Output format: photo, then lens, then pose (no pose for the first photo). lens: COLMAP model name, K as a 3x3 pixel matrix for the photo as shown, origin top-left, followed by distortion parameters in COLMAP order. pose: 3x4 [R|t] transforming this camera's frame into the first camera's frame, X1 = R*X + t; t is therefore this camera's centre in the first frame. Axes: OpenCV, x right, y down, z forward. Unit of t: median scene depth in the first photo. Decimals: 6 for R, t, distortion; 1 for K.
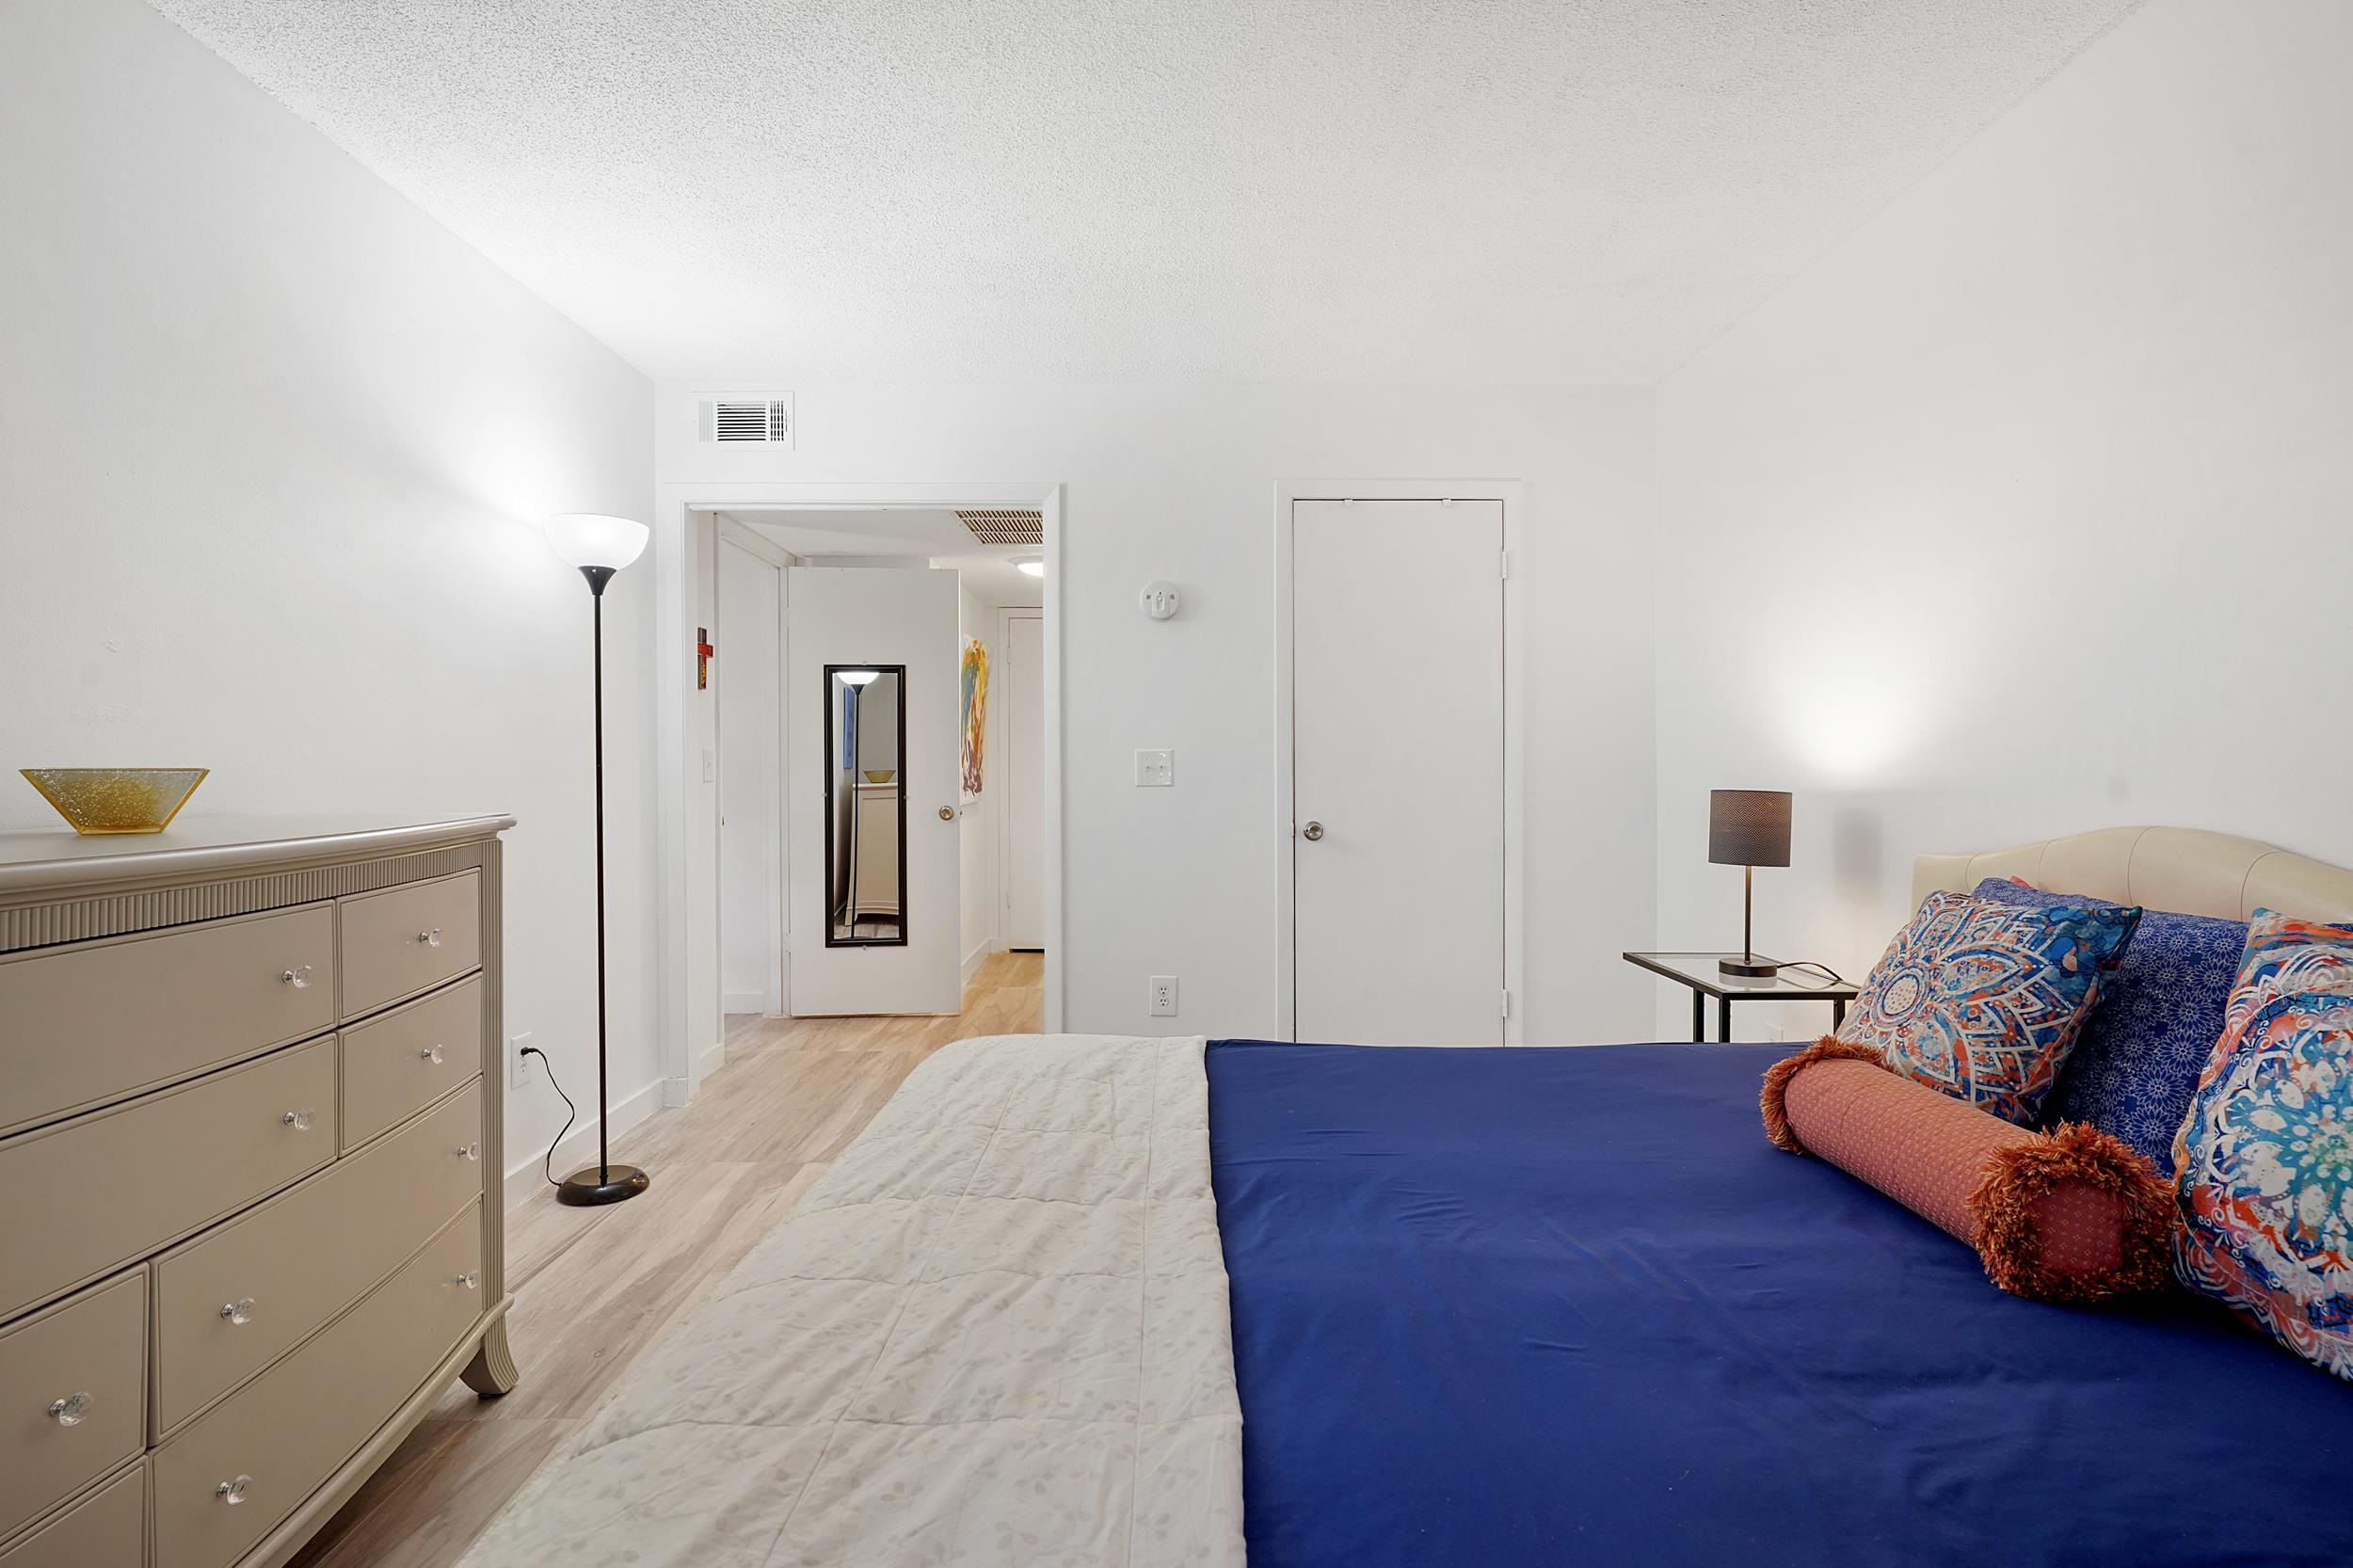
lens RADIAL K [[1149.1, 0, 1177.9], [0, 1149.1, 777.9], [0, 0, 1]] dist [-0.001966, 0.003248]
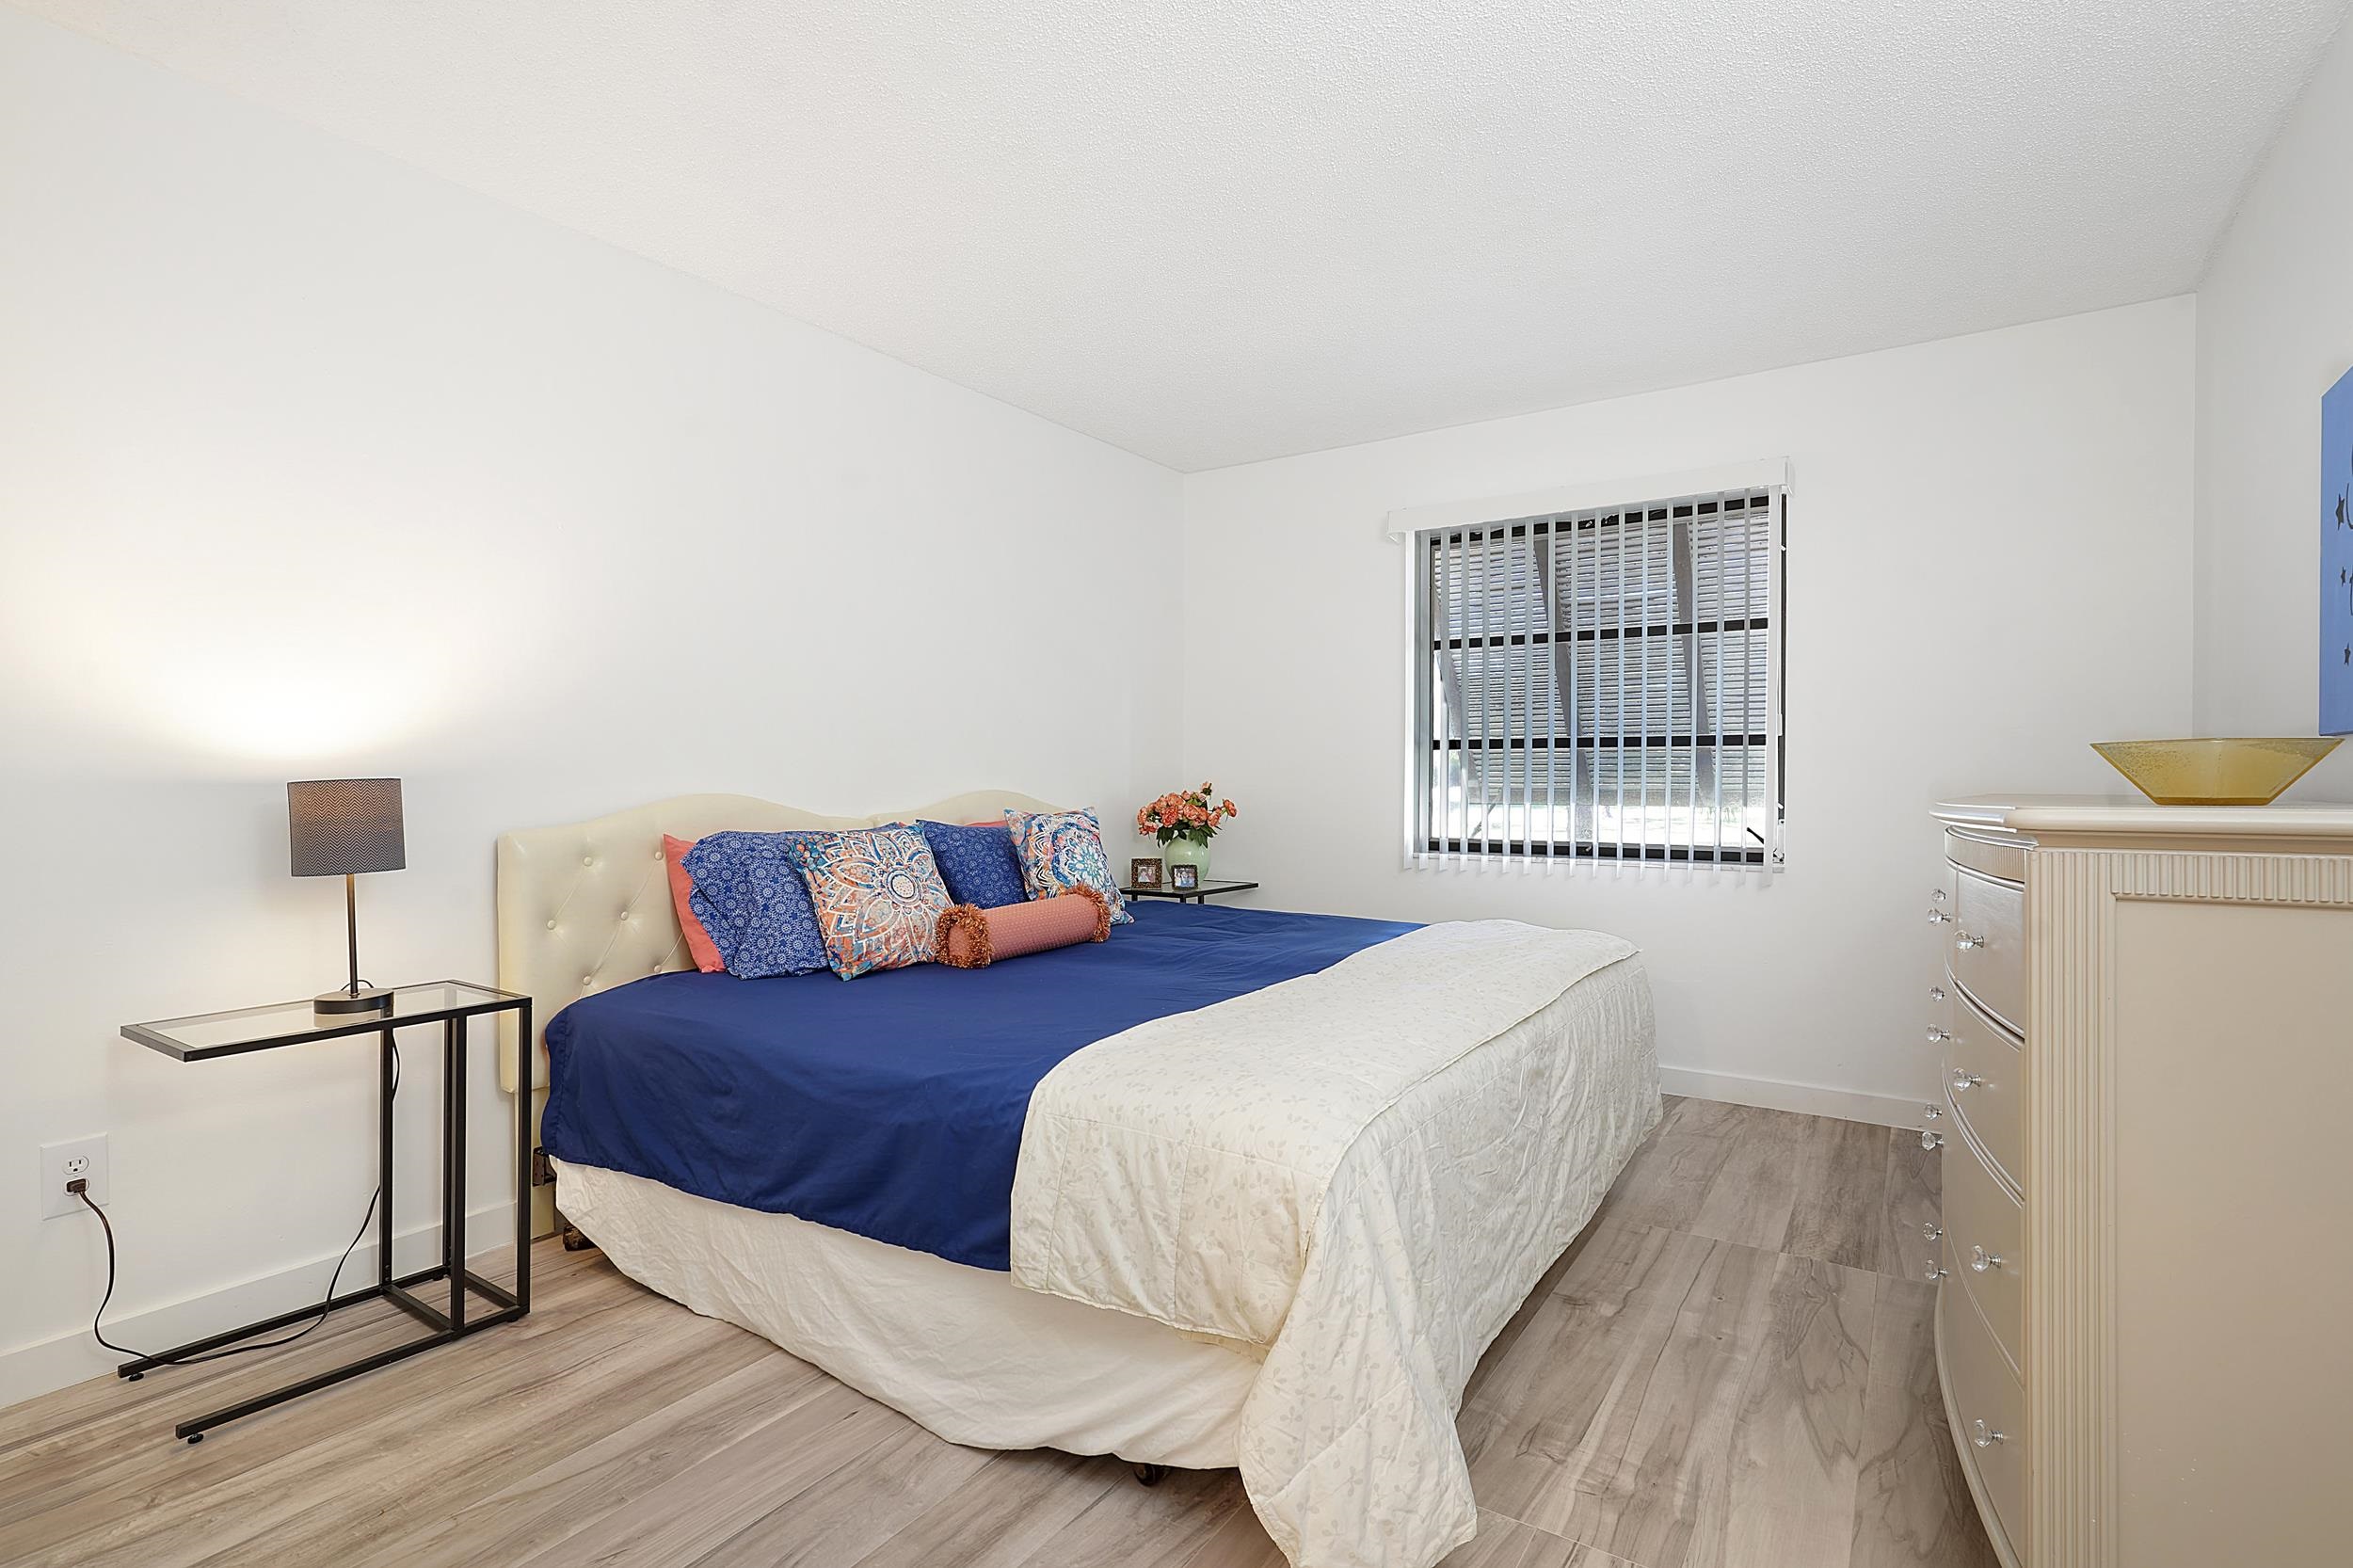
lens RADIAL K [[1149.1, 0, 1174.4], [0, 1149.1, 782.9], [0, 0, 1]] dist [-0.001966, 0.003248]
pose [[-0.832372, 0.004831, 0.554196, -0.431235], [0.008930, 0.999949, 0.004696, 0.013739], [-0.554145, 0.008858, -0.832373, 1.354268]]
